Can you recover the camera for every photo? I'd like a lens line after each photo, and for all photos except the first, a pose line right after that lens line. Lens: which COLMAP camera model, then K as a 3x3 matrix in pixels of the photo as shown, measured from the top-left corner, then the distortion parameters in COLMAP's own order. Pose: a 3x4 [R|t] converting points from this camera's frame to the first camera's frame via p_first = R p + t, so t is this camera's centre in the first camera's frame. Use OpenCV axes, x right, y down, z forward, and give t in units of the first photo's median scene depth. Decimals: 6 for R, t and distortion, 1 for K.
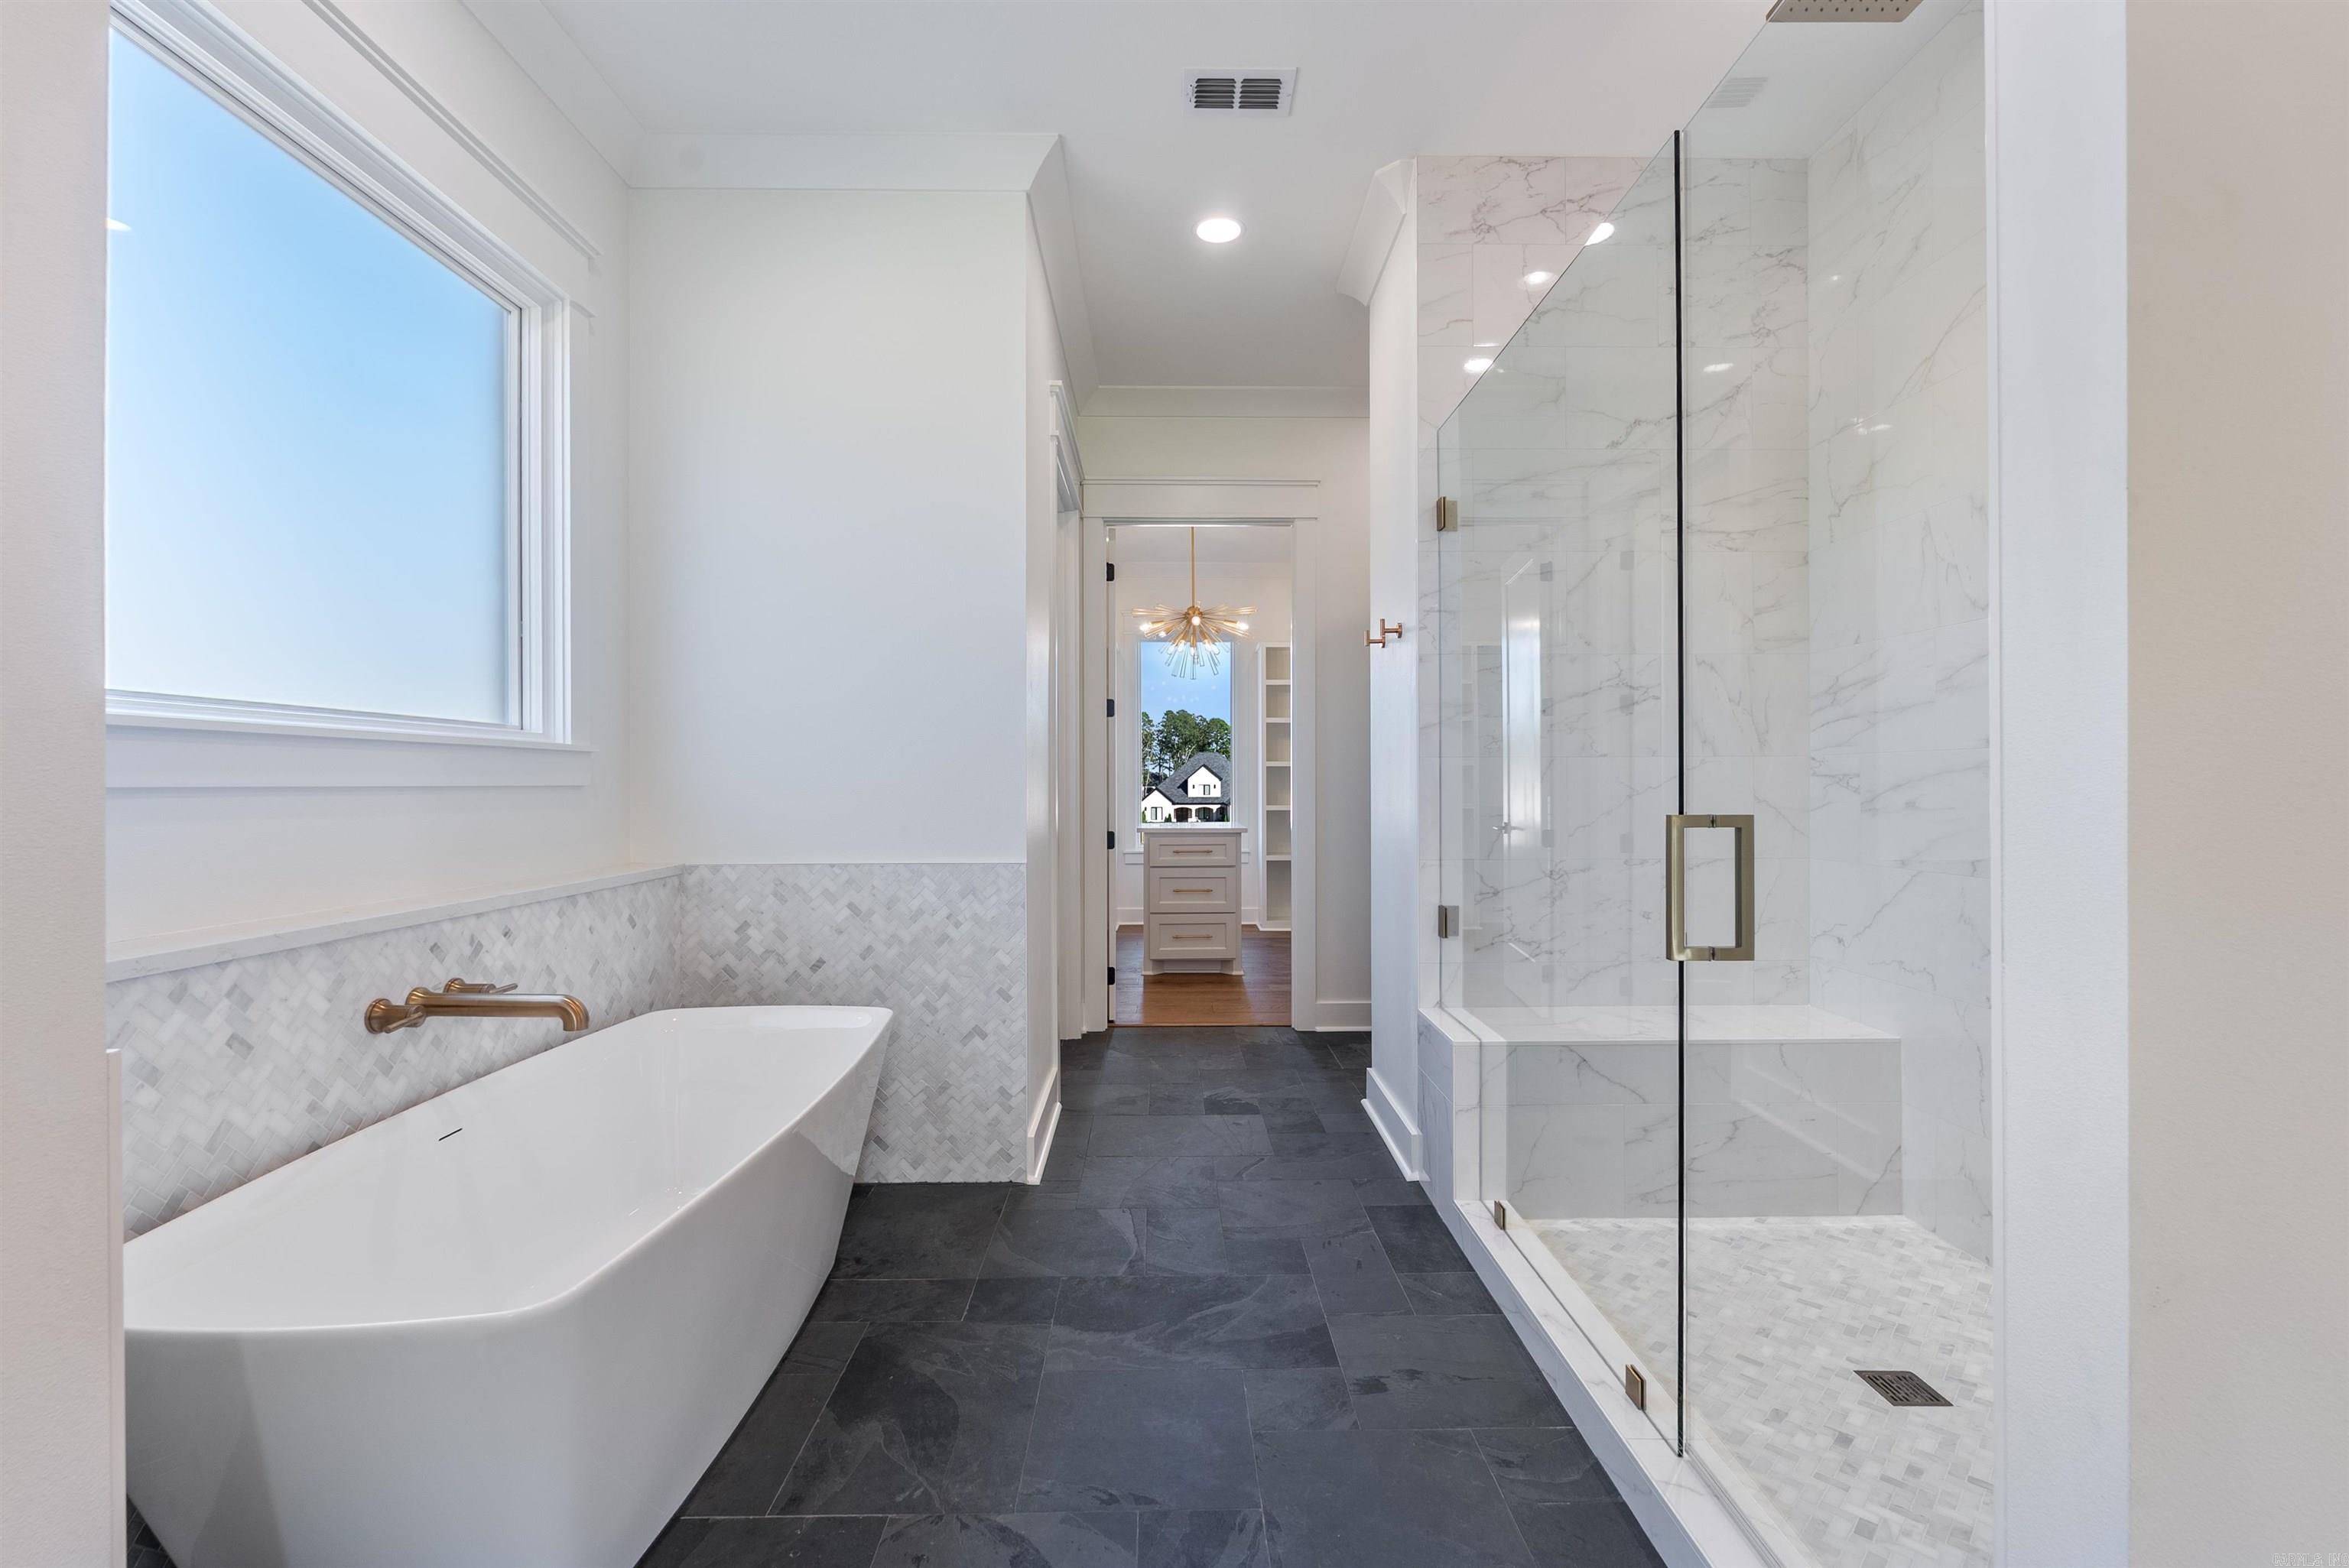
lens RADIAL K [[1040.1, 0, 1175.6], [0, 1040.1, 783.7], [0, 0, 1]] dist [-0.005267, 0.000358]
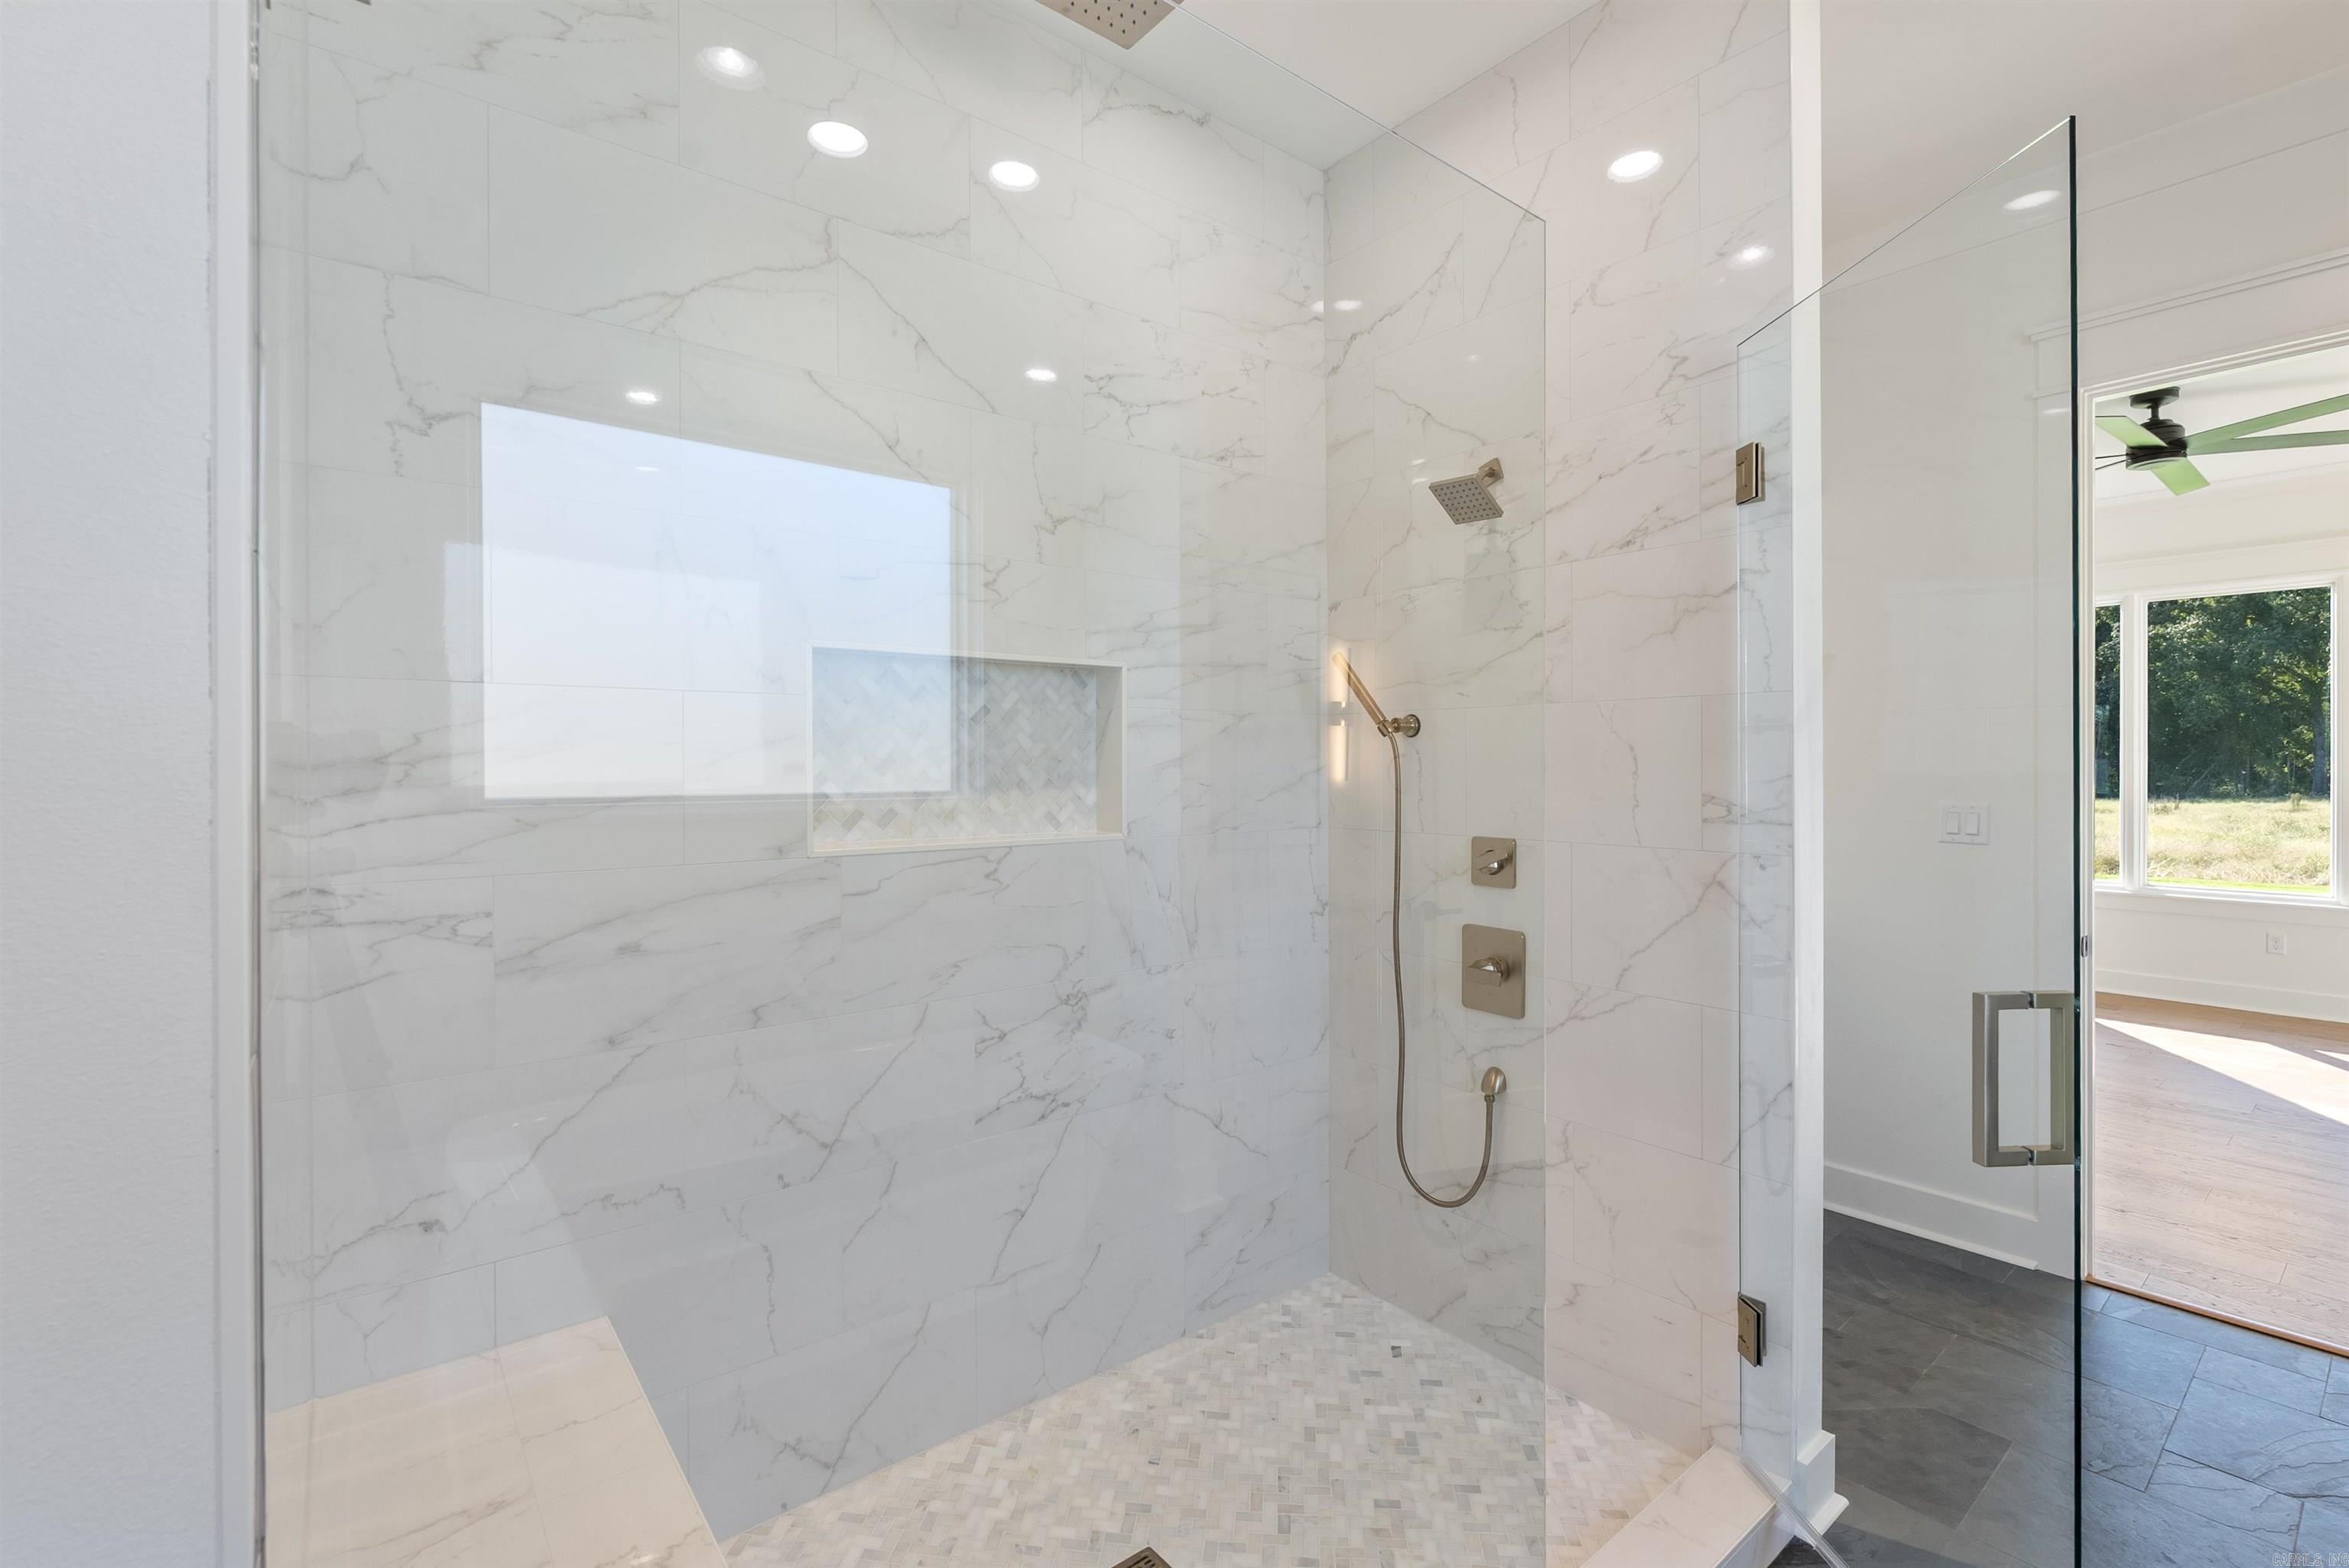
lens RADIAL K [[1040.1, 0, 1170.6], [0, 1040.1, 773.8], [0, 0, 1]] dist [-0.005267, 0.000358]
pose [[-0.614672, 0.002144, 0.788780, -0.008158], [0.007196, 0.999970, 0.002889, -0.036221], [-0.788750, 0.007452, -0.614669, 0.454871]]
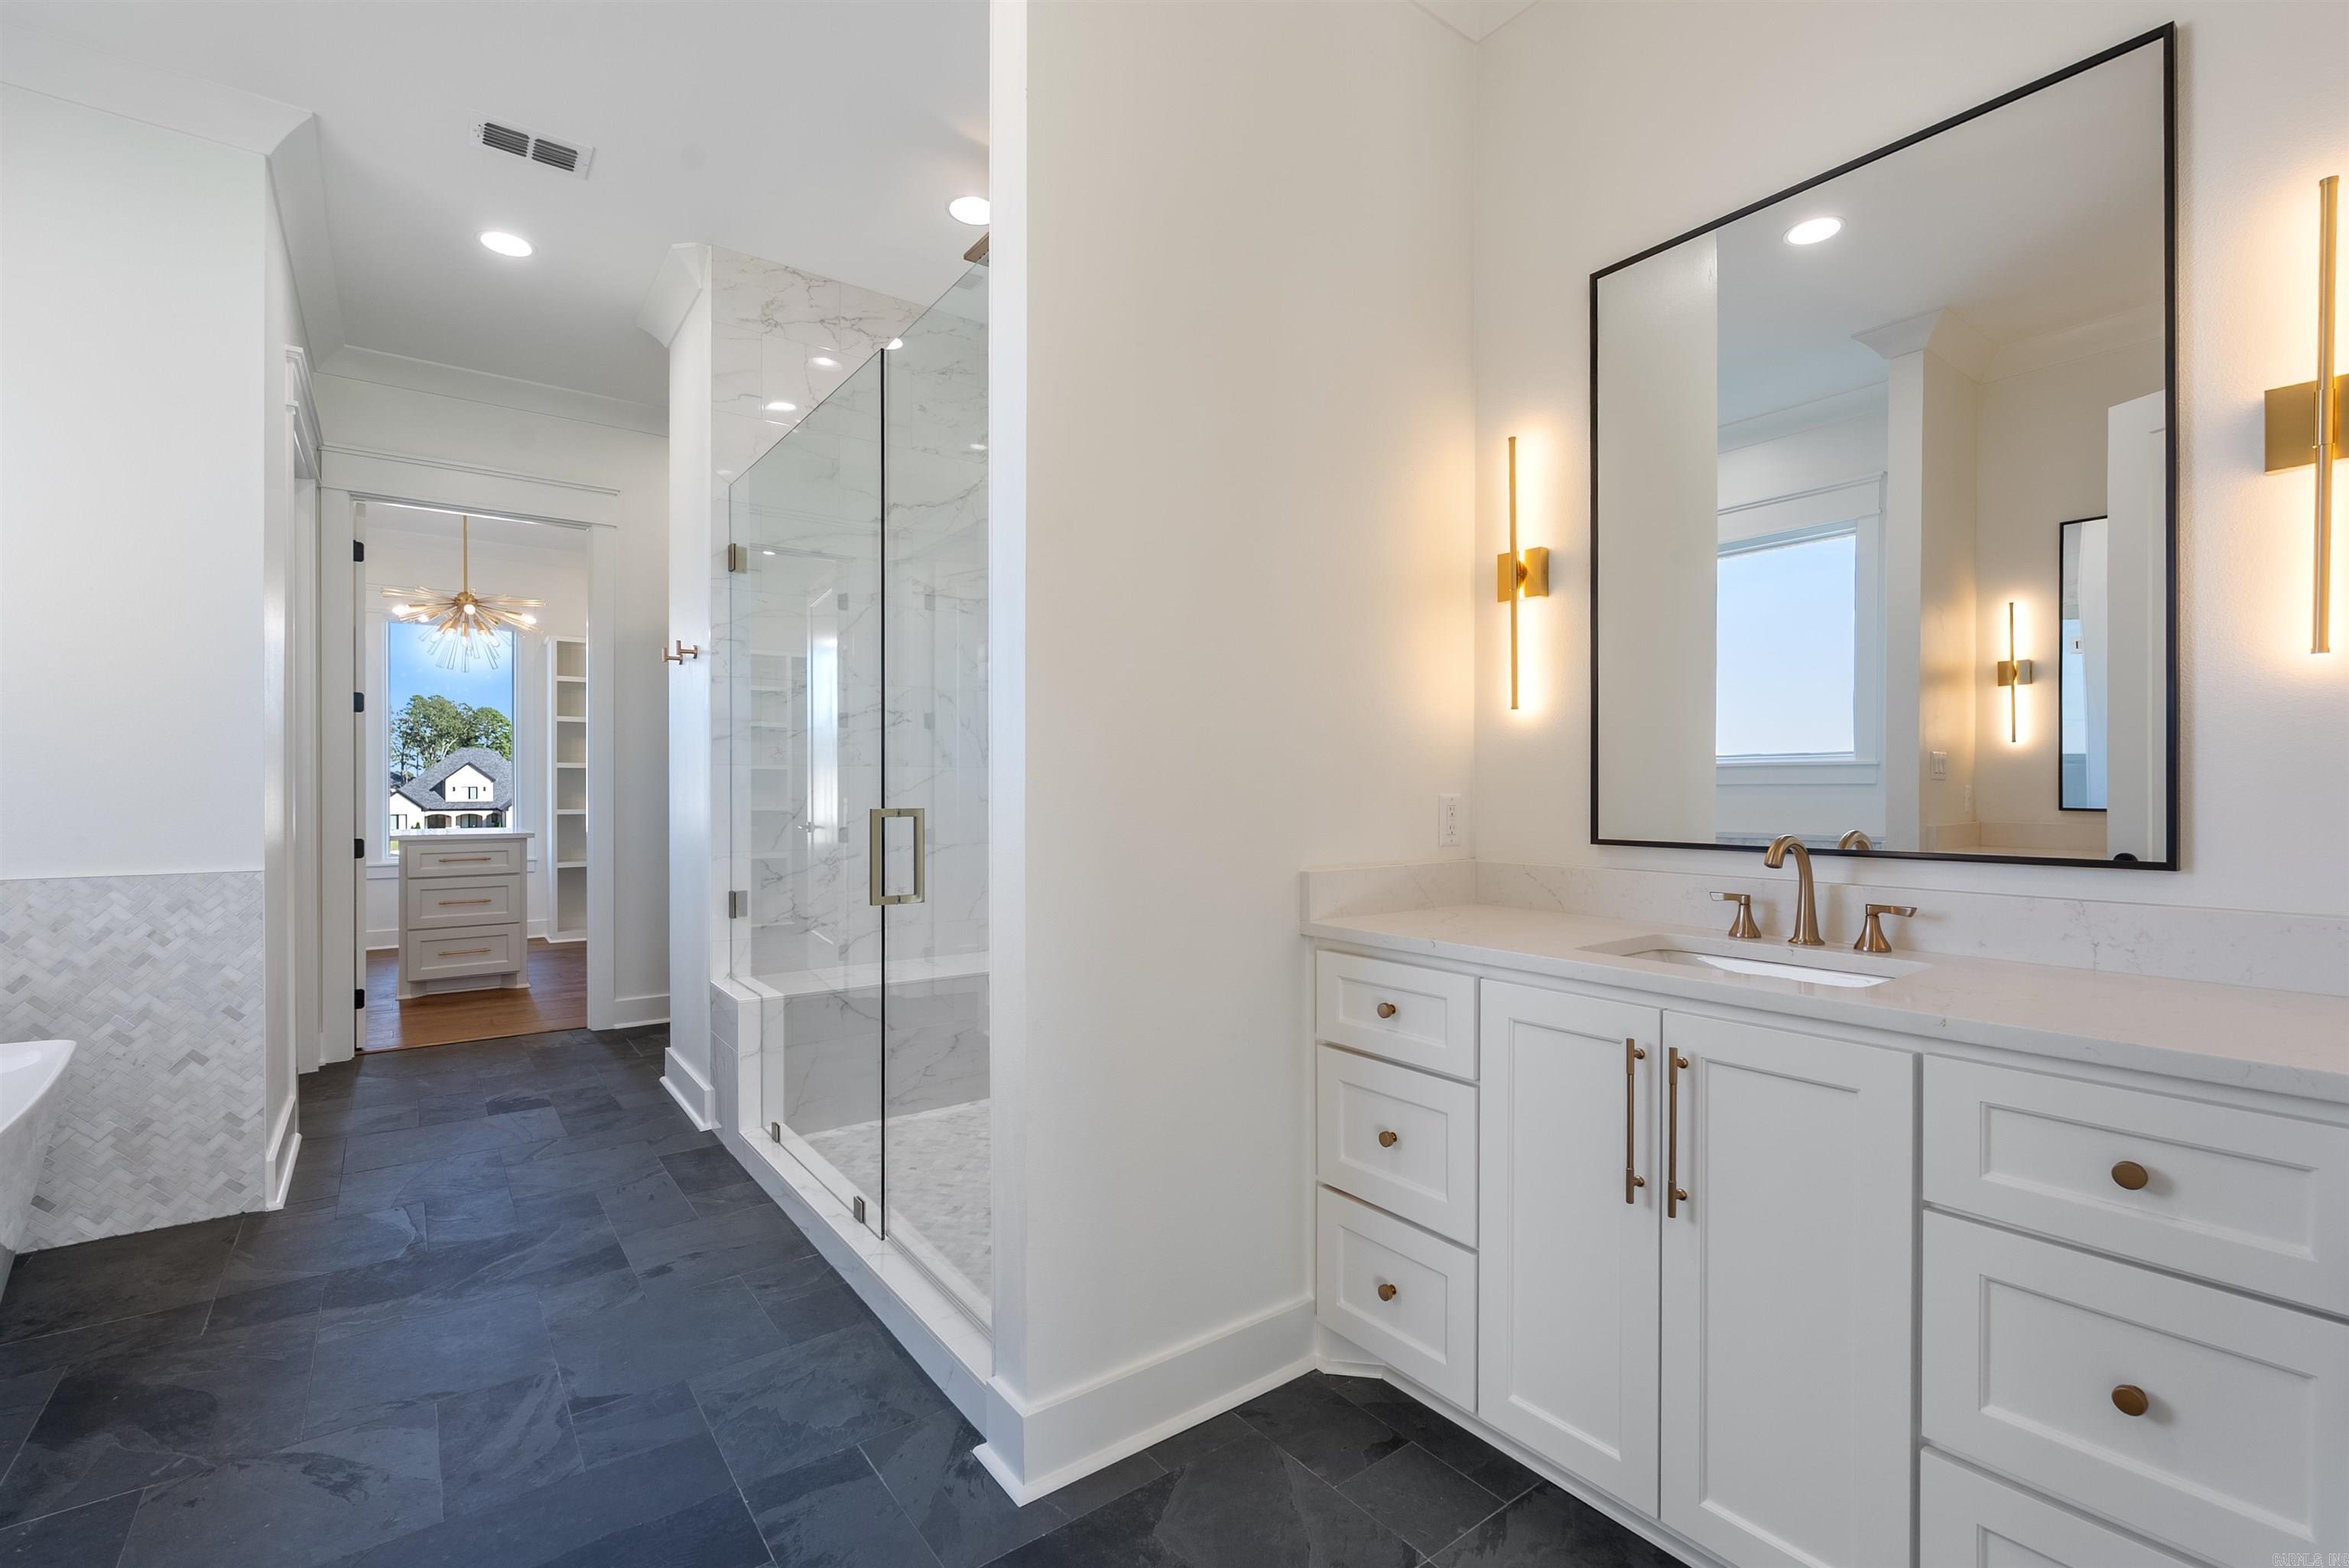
lens RADIAL K [[1040.1, 0, 1180.1], [0, 1040.1, 788.9], [0, 0, 1]] dist [-0.005267, 0.000358]
pose [[0.808885, 0.000929, 0.587966, -0.024850], [-0.002402, 0.999996, 0.001725, -0.001311], [-0.587962, -0.002807, 0.808884, -0.246599]]
